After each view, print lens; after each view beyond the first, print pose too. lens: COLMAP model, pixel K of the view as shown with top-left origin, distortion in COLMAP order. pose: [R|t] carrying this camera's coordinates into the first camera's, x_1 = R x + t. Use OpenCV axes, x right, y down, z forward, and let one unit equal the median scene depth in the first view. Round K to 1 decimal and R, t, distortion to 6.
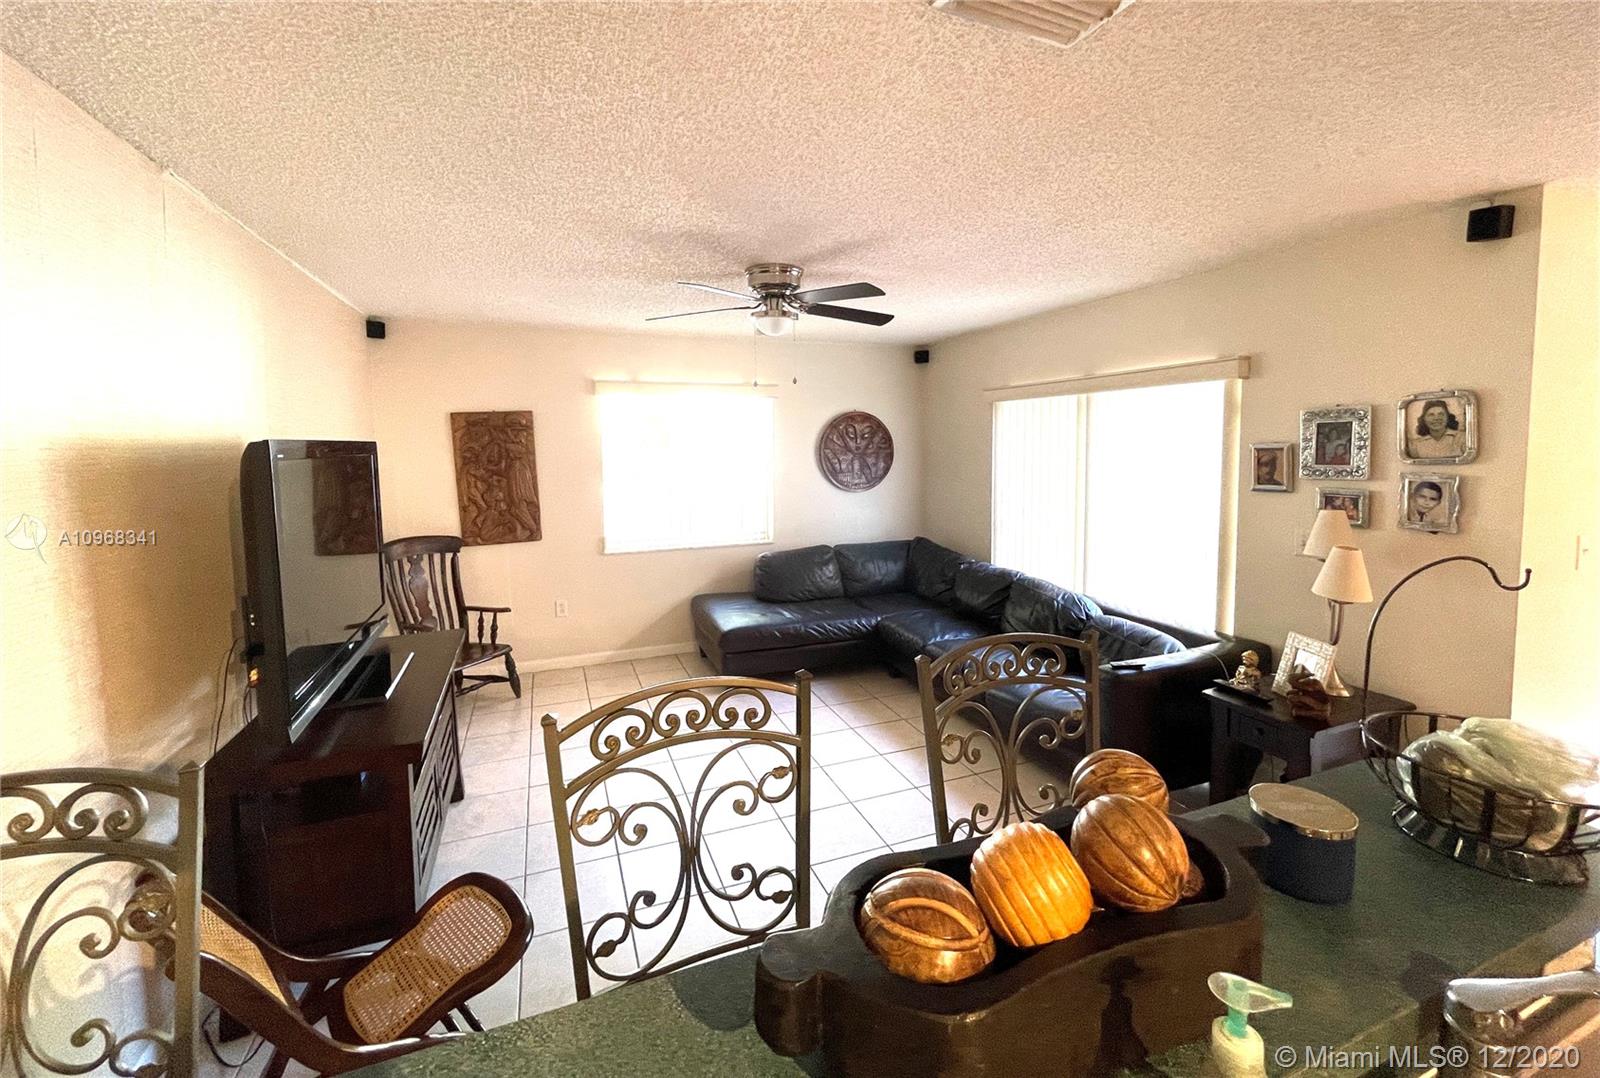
lens RADIAL K [[649.0, 0, 797.8], [0, 649.0, 479.2], [0, 0, 1]] dist [-0.000200, -0.000015]
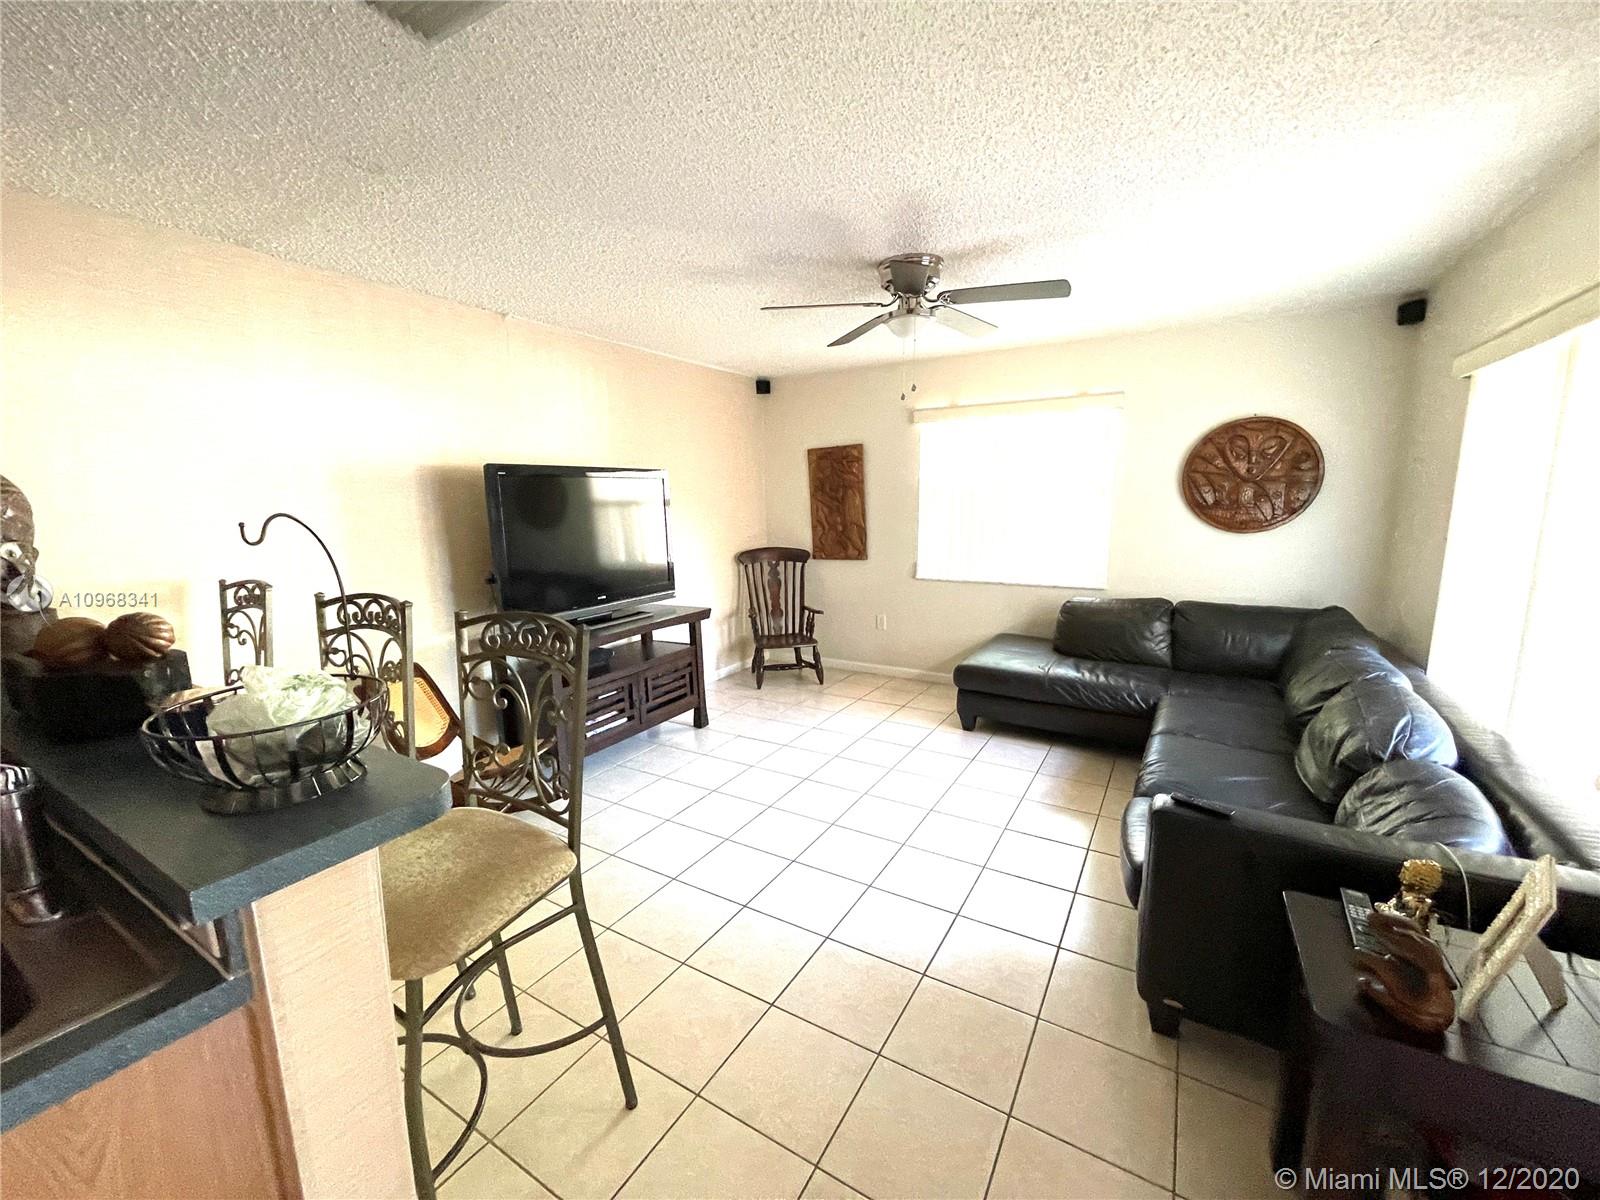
lens RADIAL K [[651.4, 0, 790.4], [0, 651.4, 605.6], [0, 0, 1]] dist [-0.000180, -0.000157]
pose [[0.602116, 0.133636, -0.787145, 0.449456], [-0.034027, 0.989292, 0.141927, 0.016490], [0.797683, -0.058672, 0.600216, 0.210171]]
